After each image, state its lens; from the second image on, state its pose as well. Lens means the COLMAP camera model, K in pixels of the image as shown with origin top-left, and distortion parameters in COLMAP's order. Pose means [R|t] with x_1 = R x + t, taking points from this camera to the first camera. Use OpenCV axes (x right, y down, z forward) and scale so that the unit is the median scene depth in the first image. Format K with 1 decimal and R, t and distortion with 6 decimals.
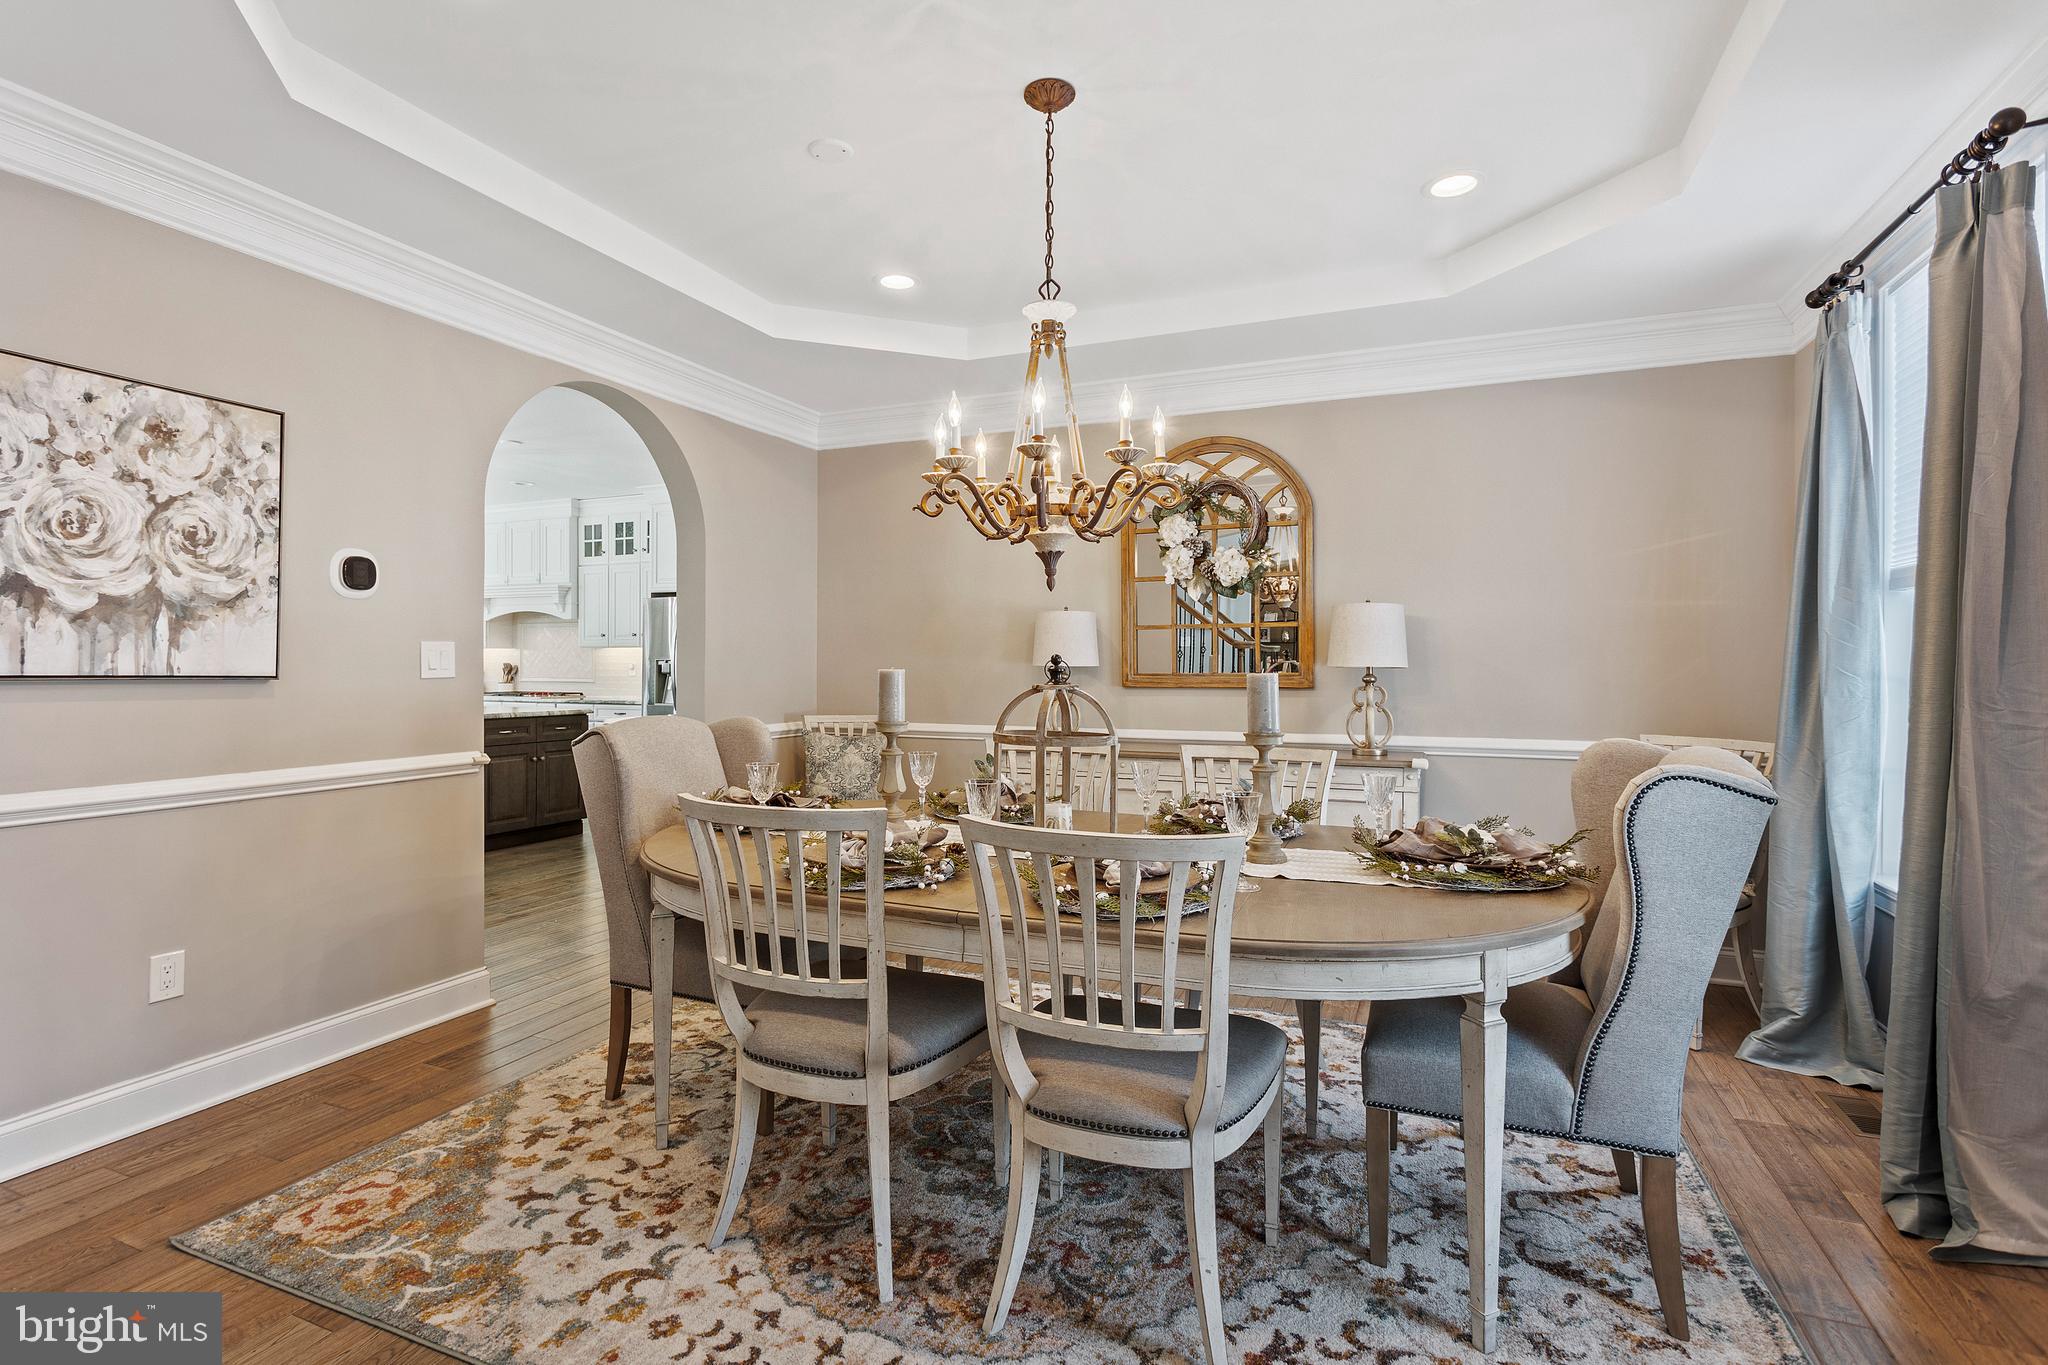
lens RADIAL K [[980.7, 0, 1010.3], [0, 980.7, 678.0], [0, 0, 1]] dist [-0.000076, 0.000118]
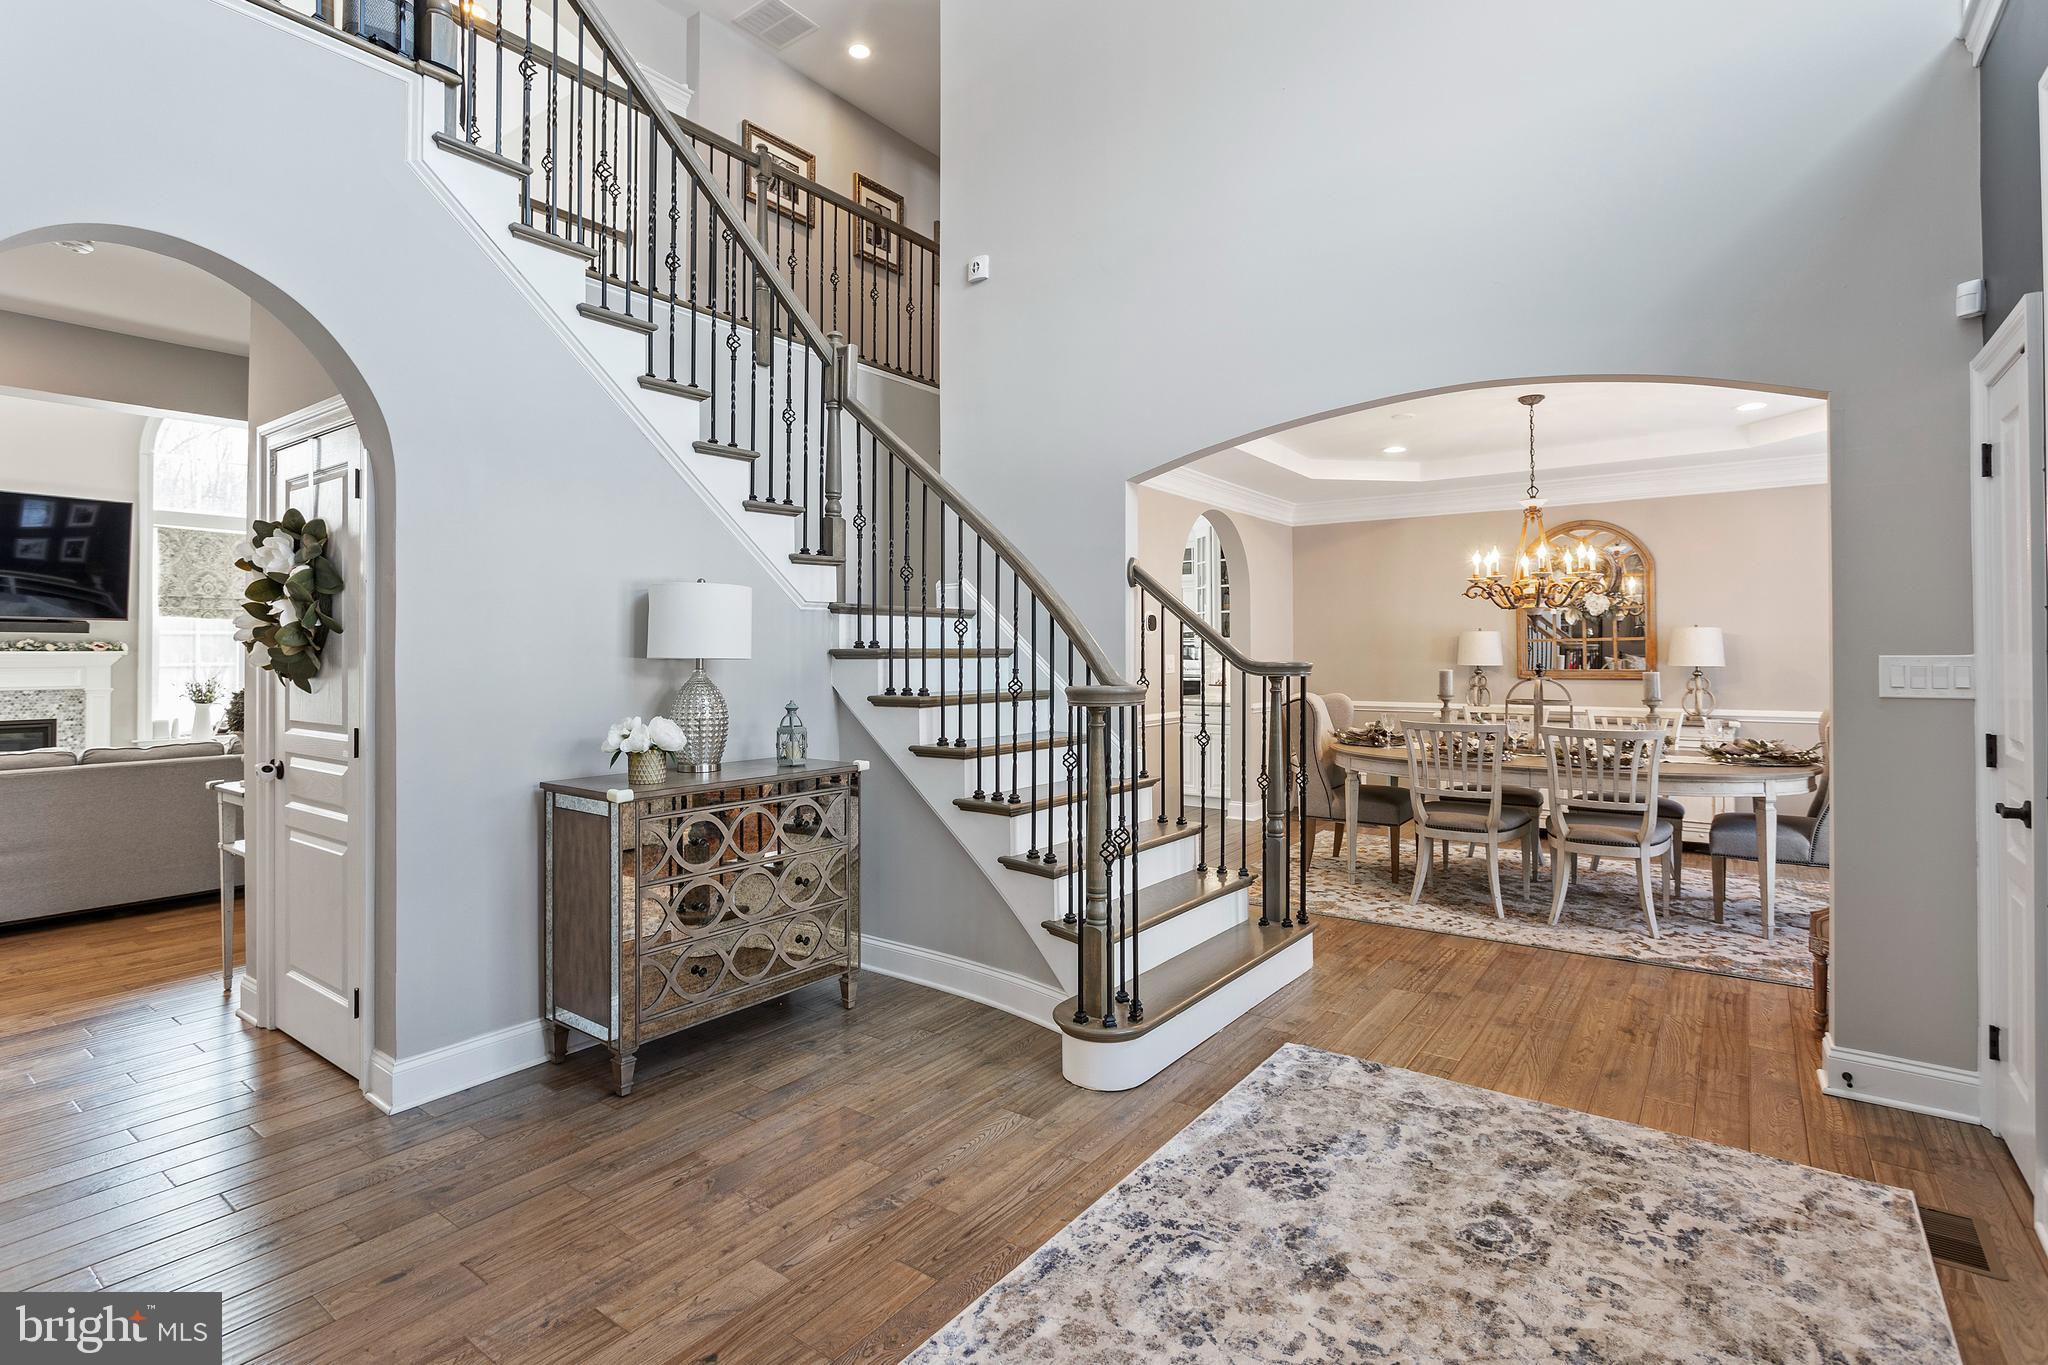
lens RADIAL K [[980.7, 0, 1021.0], [0, 980.7, 639.4], [0, 0, 1]] dist [-0.000076, 0.000118]
pose [[0.973752, -0.004837, -0.227558, -0.305143], [-0.001516, 0.999614, -0.027735, -0.007487], [0.227605, 0.027352, 0.973369, -0.718043]]
